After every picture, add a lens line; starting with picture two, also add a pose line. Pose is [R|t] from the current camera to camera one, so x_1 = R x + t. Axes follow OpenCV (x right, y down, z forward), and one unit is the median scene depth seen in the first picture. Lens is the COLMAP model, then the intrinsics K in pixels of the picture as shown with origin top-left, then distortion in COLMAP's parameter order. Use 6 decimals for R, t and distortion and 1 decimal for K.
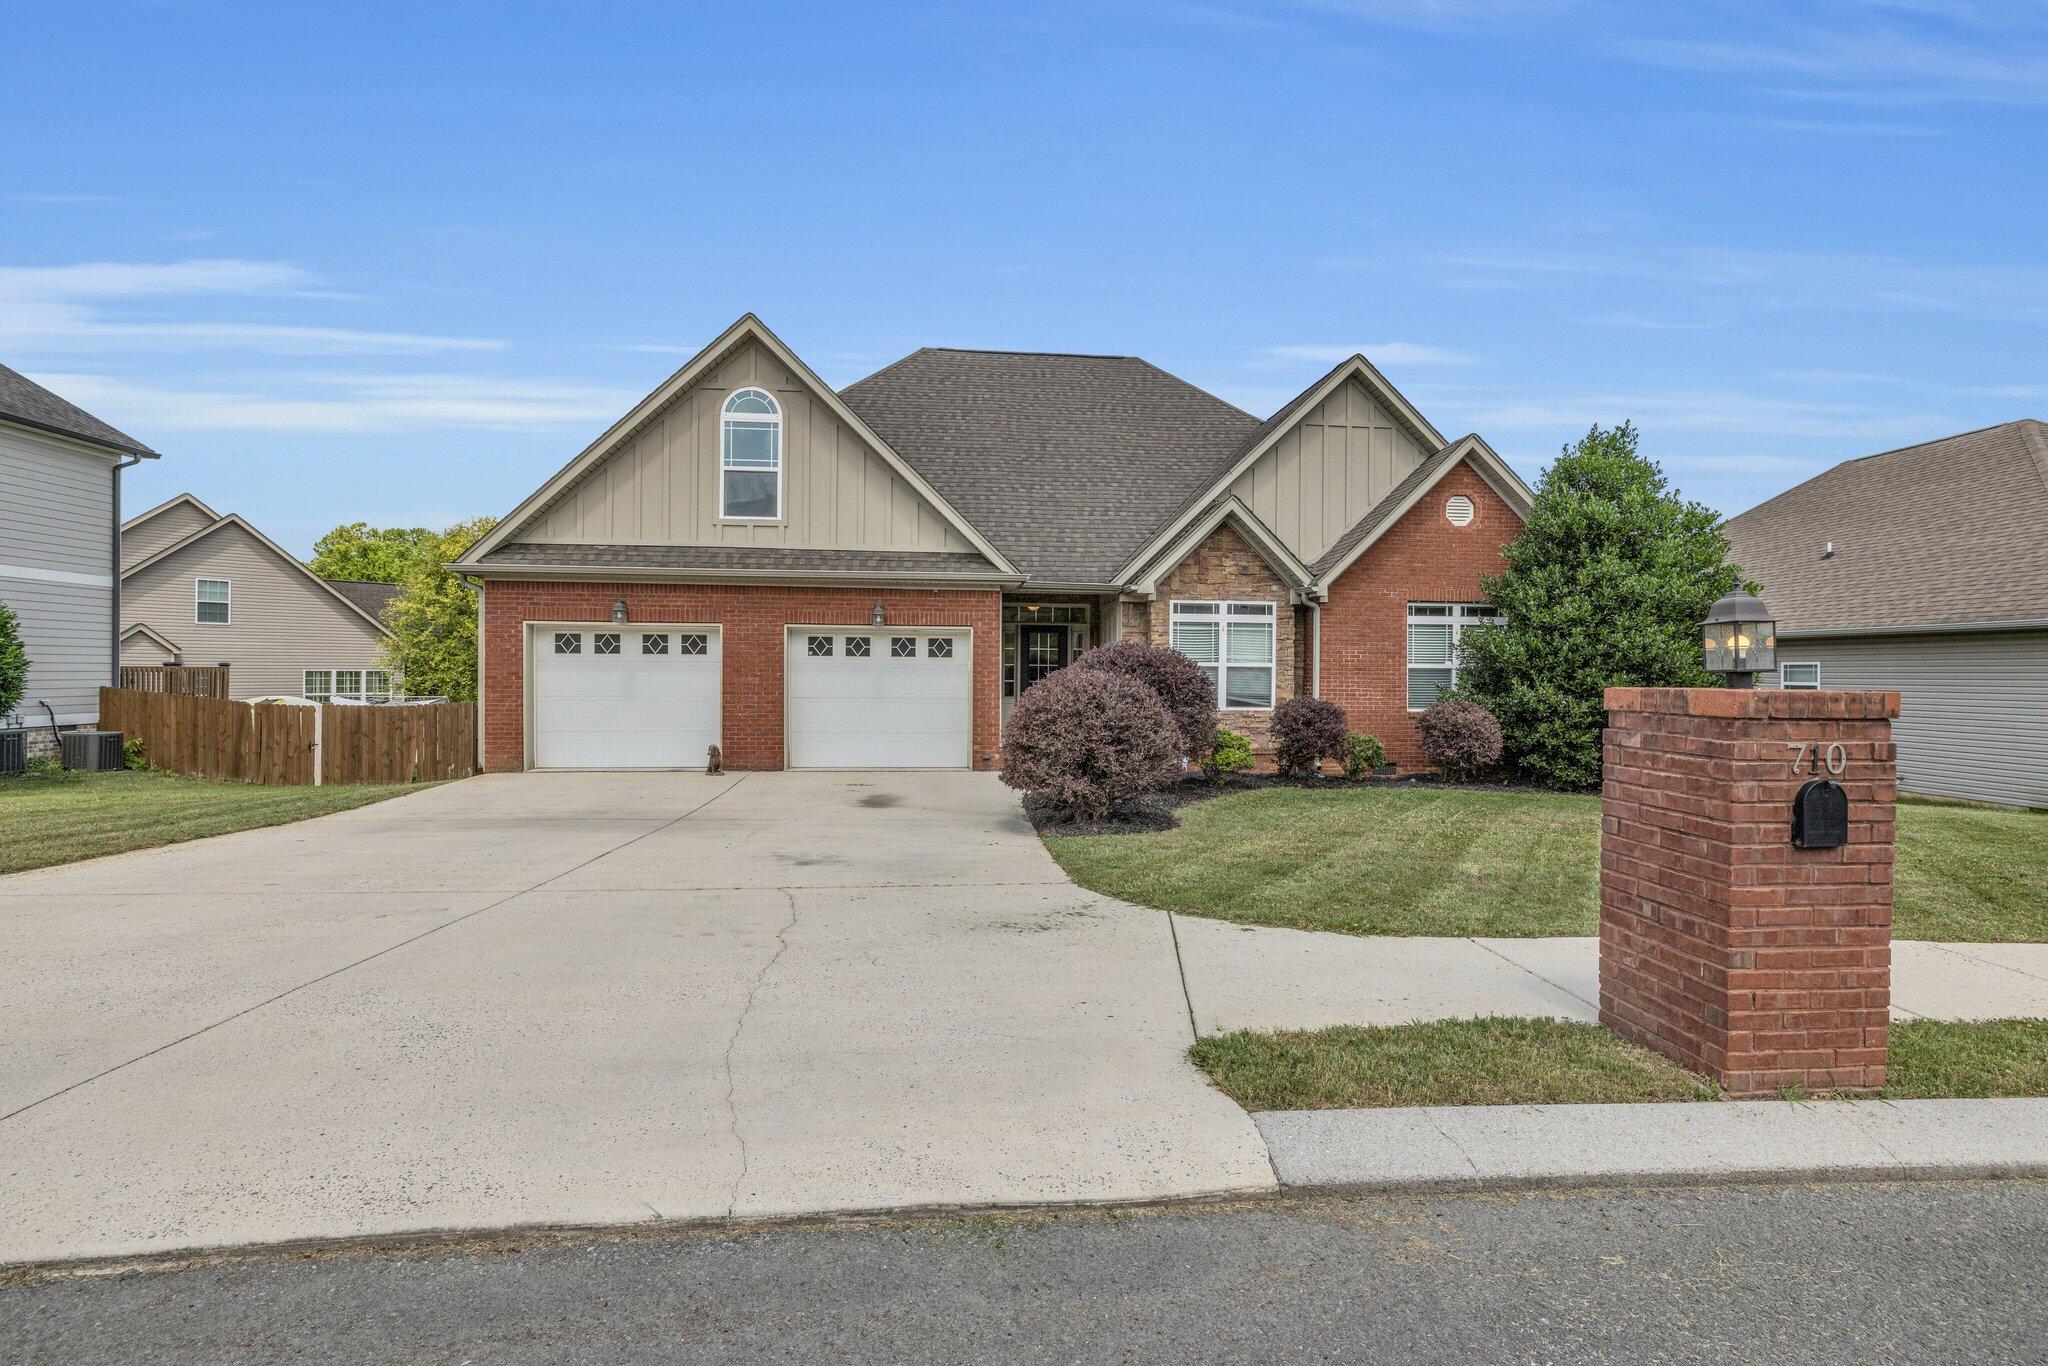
lens RADIAL K [[951.2, 0, 1014.7], [0, 951.2, 674.1], [0, 0, 1]] dist [-0.003940, 0.000411]
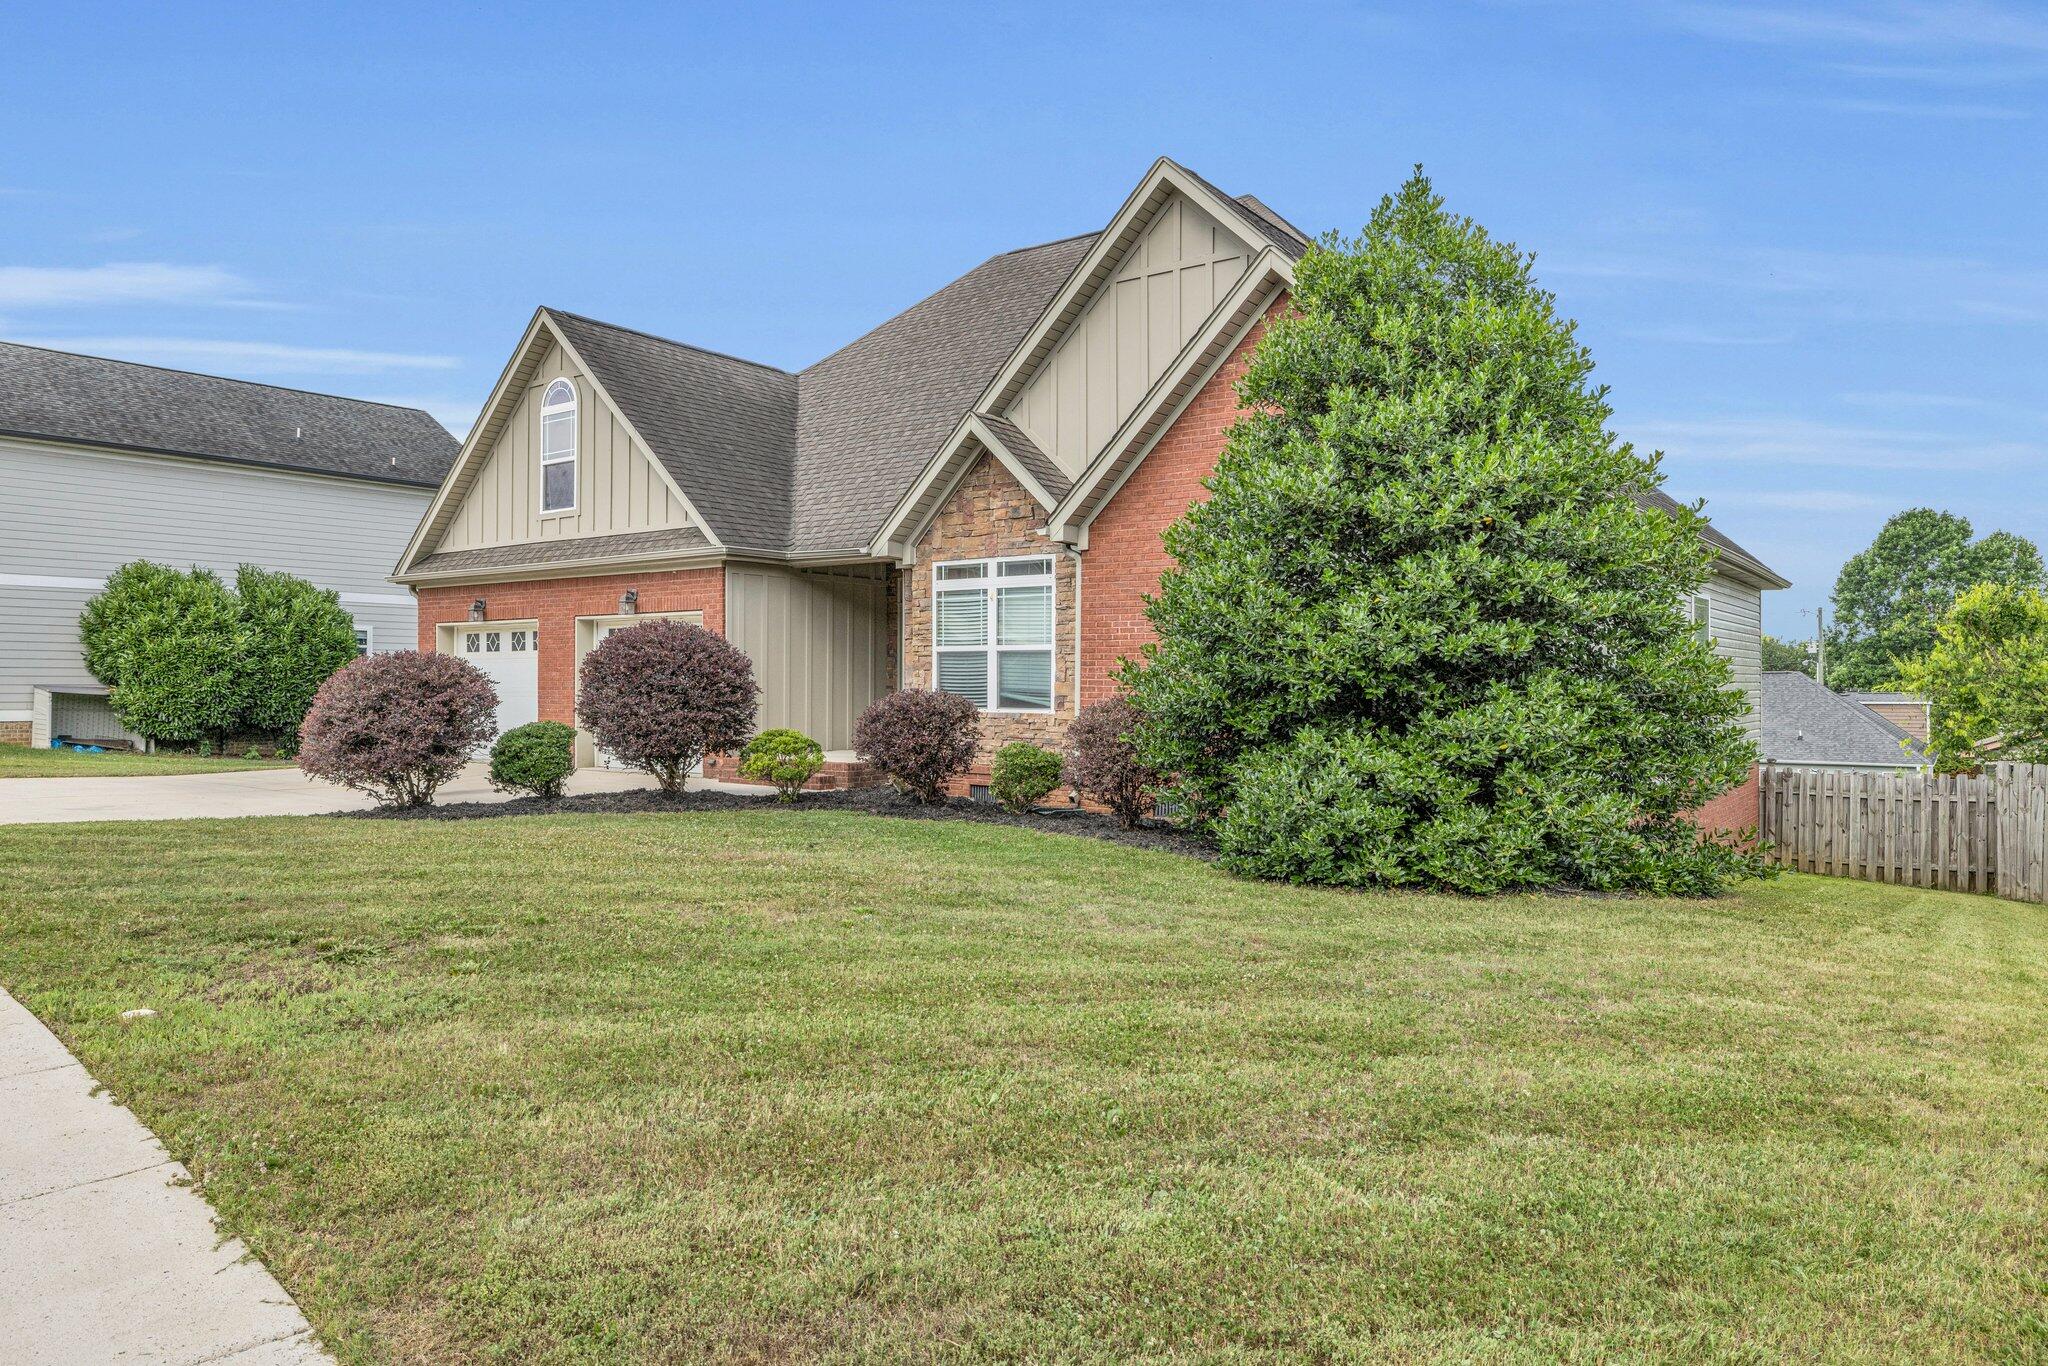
lens RADIAL K [[1274.9, 0, 1038.2], [0, 1274.9, 665.9], [0, 0, 1]] dist [-0.003589, -0.000122]
pose [[0.744457, -0.013410, -0.667536, 0.949890], [0.007233, 0.999902, -0.012020, 0.016373], [0.667631, 0.004120, 0.744481, 0.338253]]
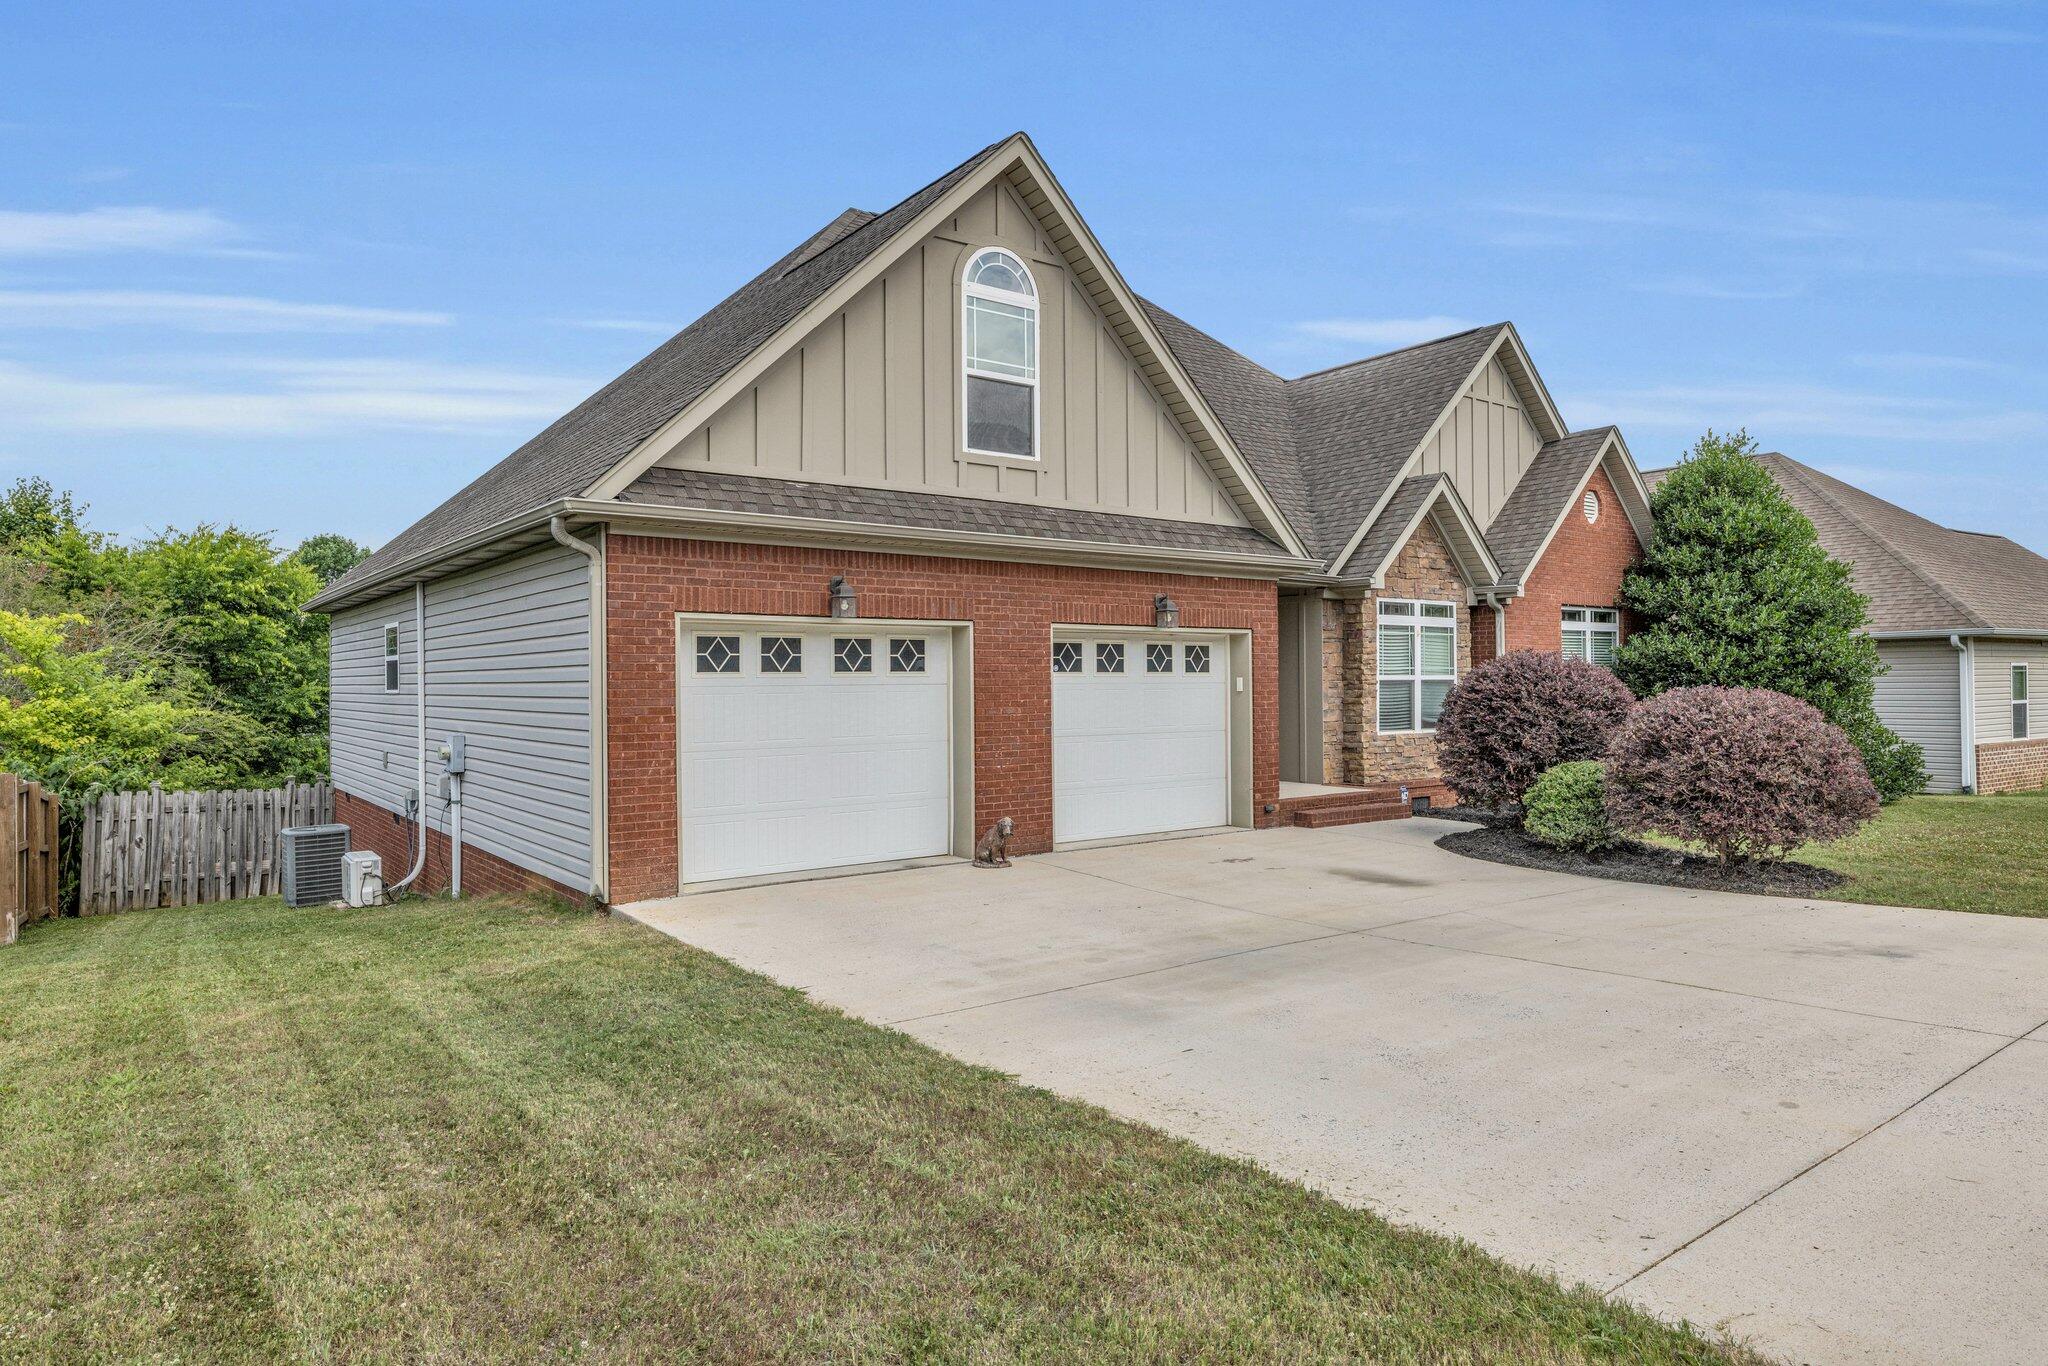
lens RADIAL K [[1235.6, 0, 1029.8], [0, 1235.6, 676.9], [0, 0, 1]] dist [-0.004479, 0.002767]
pose [[0.853939, -0.012293, 0.520228, -0.671421], [0.017115, 0.999844, -0.004468, -0.012391], [-0.520092, 0.012719, 0.854016, 0.284776]]
